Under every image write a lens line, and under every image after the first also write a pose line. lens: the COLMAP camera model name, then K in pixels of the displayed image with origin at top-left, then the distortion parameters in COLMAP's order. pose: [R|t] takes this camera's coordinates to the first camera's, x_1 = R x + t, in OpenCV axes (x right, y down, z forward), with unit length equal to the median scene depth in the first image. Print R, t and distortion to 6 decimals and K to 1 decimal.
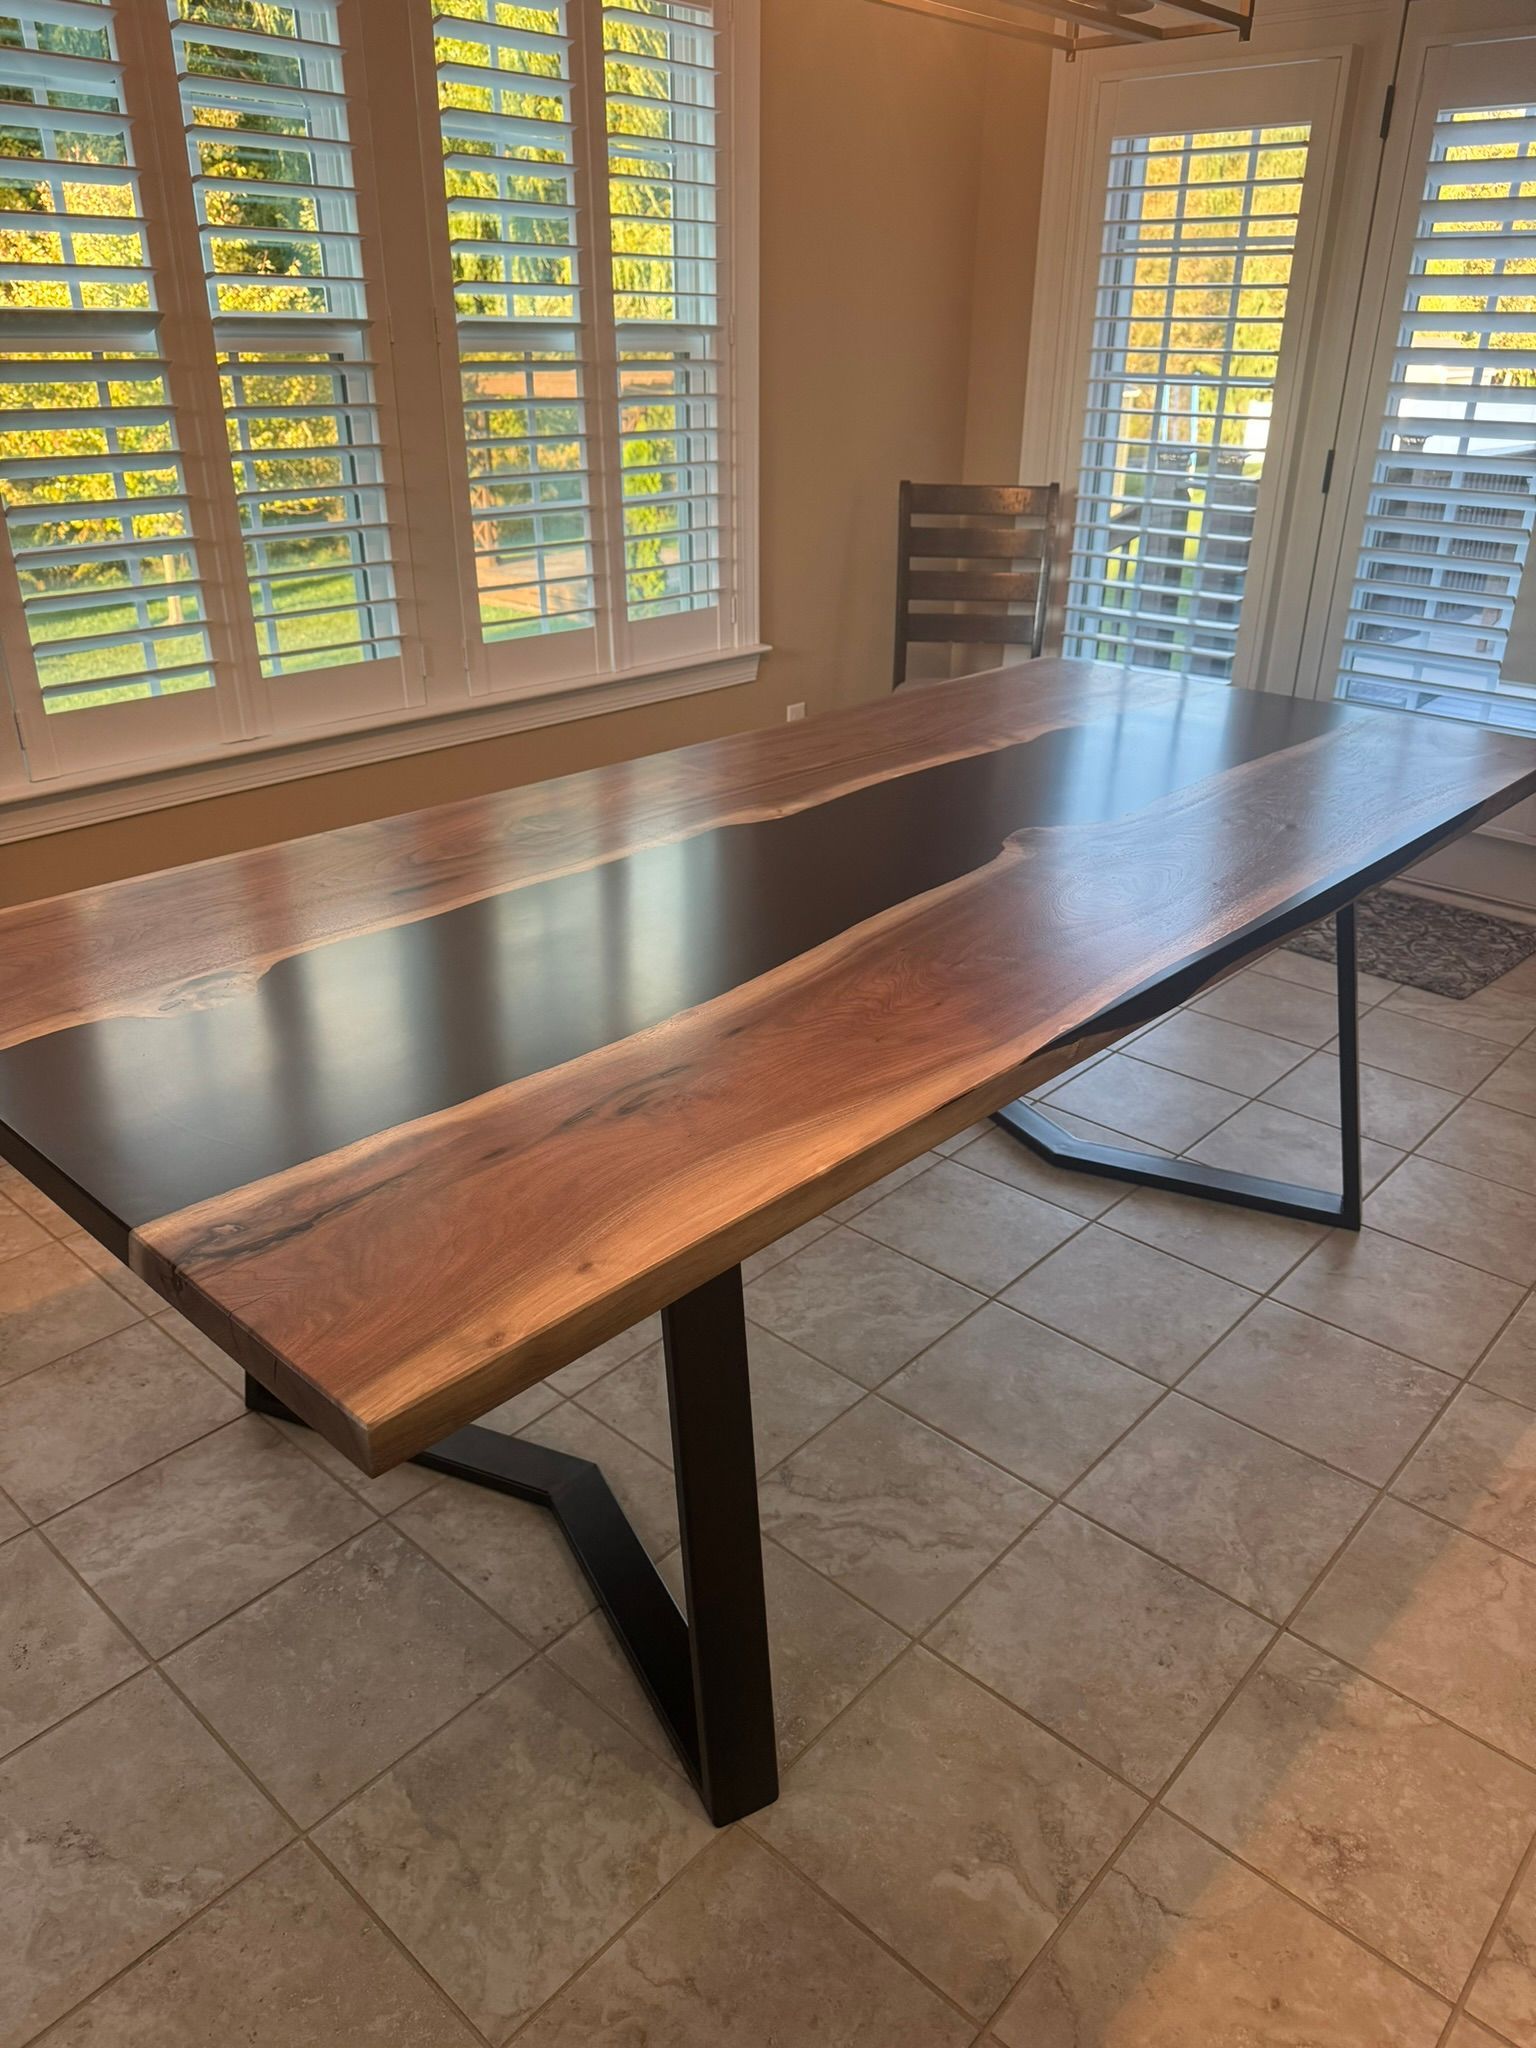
lens RADIAL K [[1452.5, 0, 769.6], [0, 1452.5, 1038.0], [0, 0, 1]] dist [-0.003145, -0.002009]
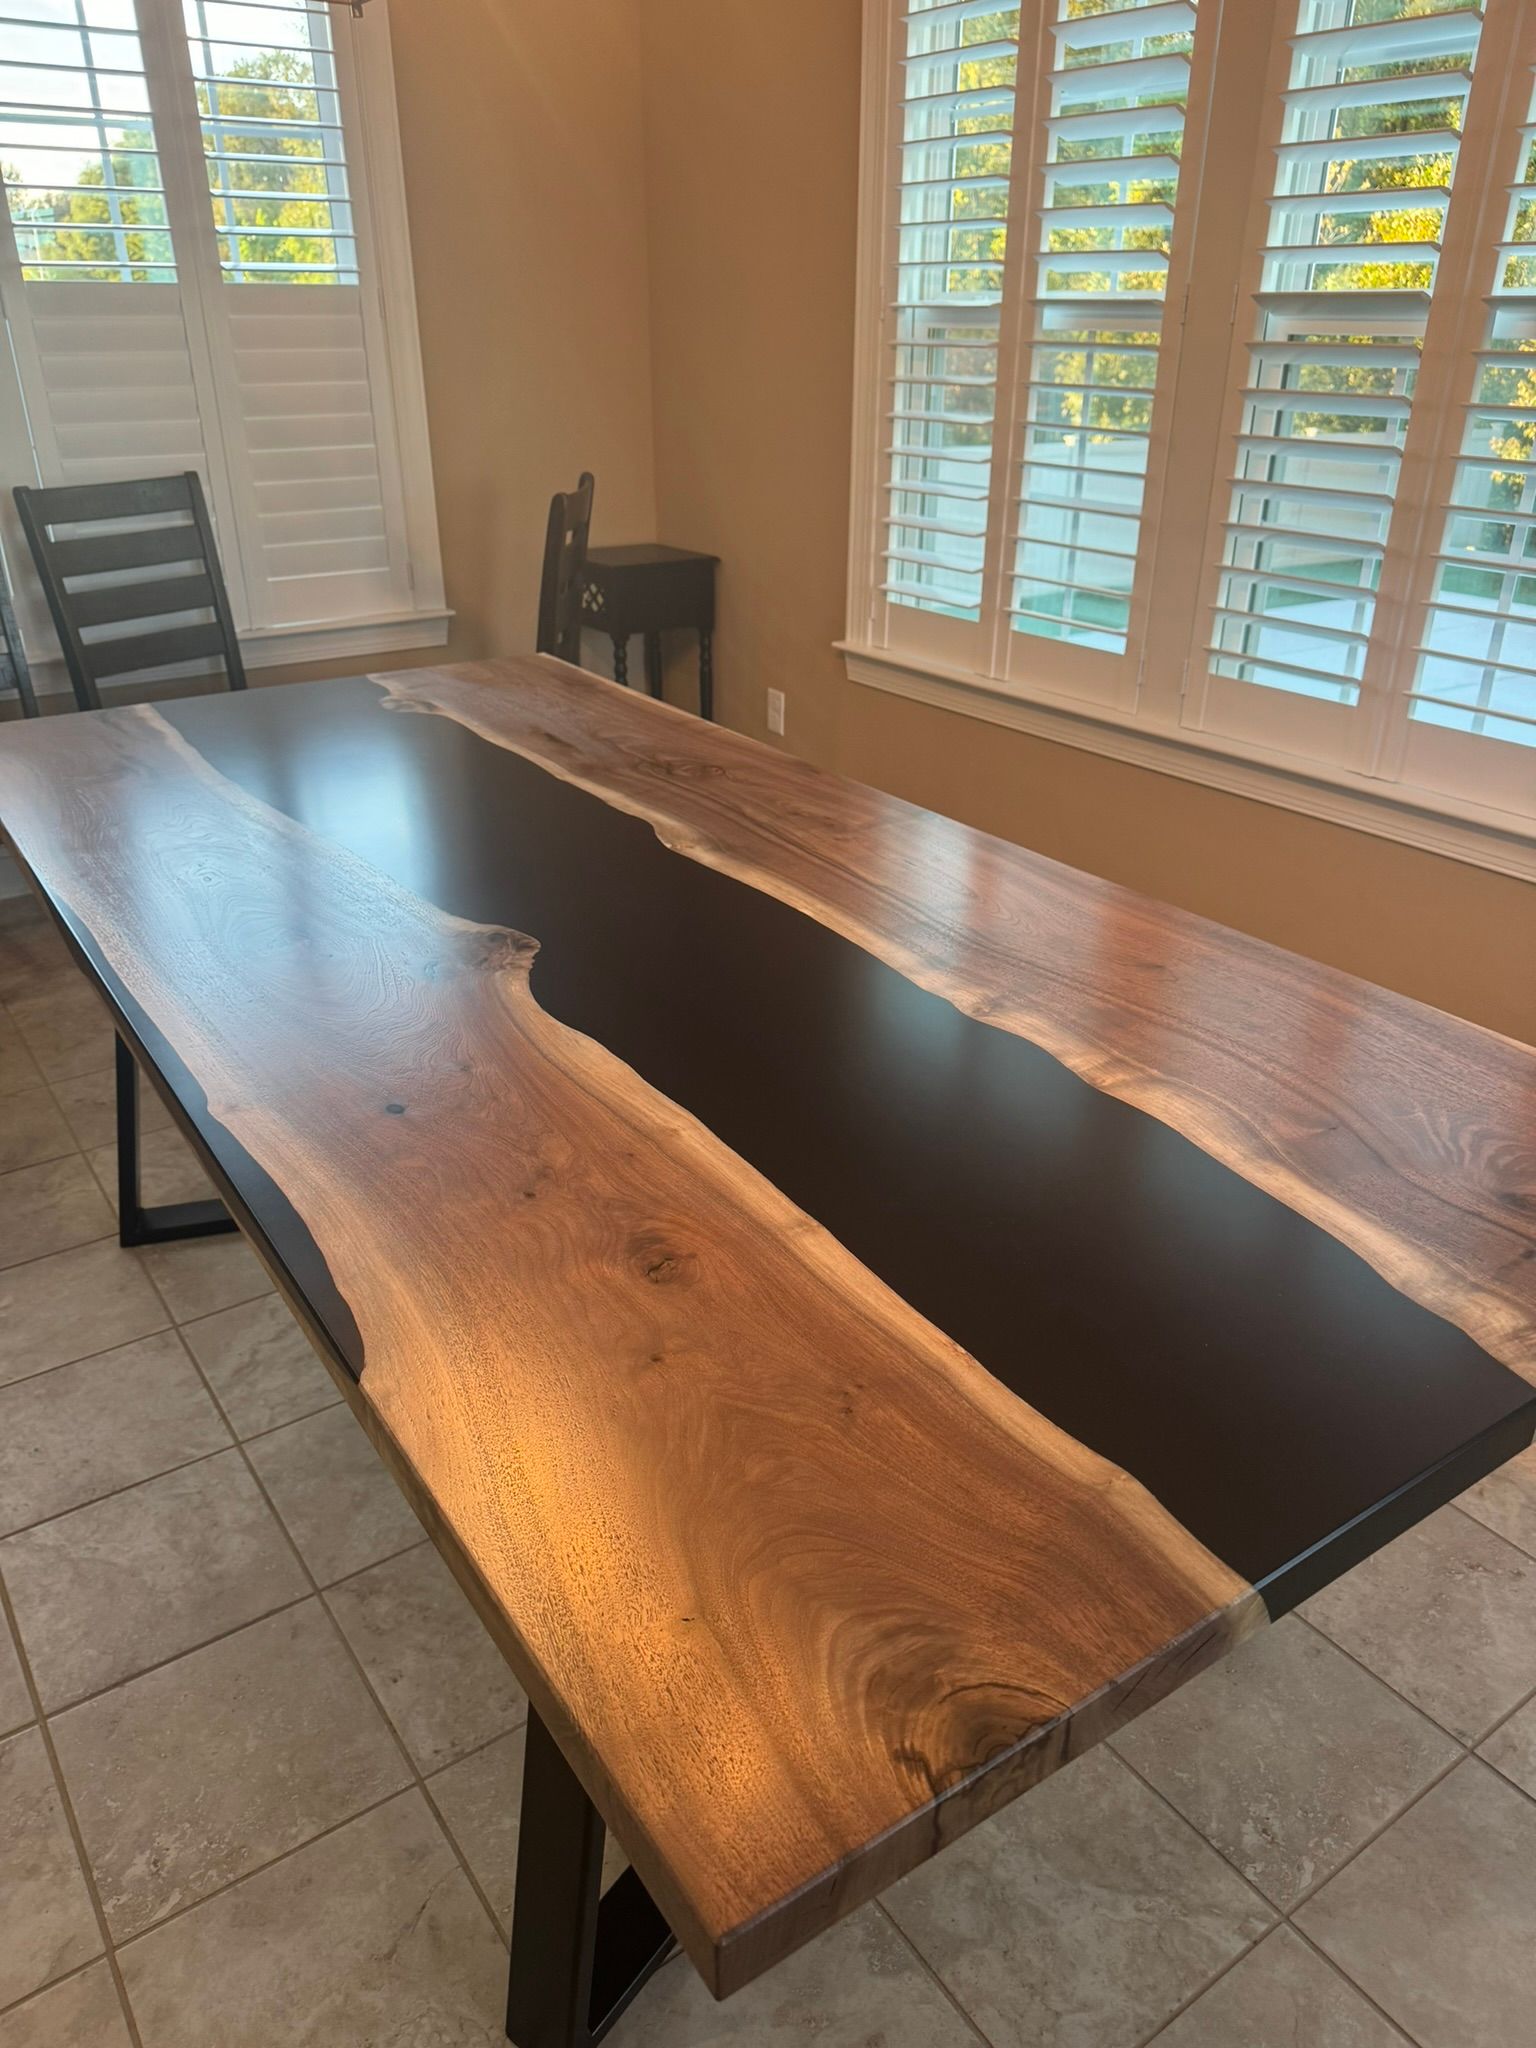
lens RADIAL K [[1452.5, 0, 766.2], [0, 1452.5, 1013.2], [0, 0, 1]] dist [-0.003145, -0.002009]
pose [[-0.221500, 0.417232, -0.881394, 0.816339], [-0.411594, 0.779388, 0.472381, -0.513272], [0.884041, 0.467409, -0.000904, 1.078498]]
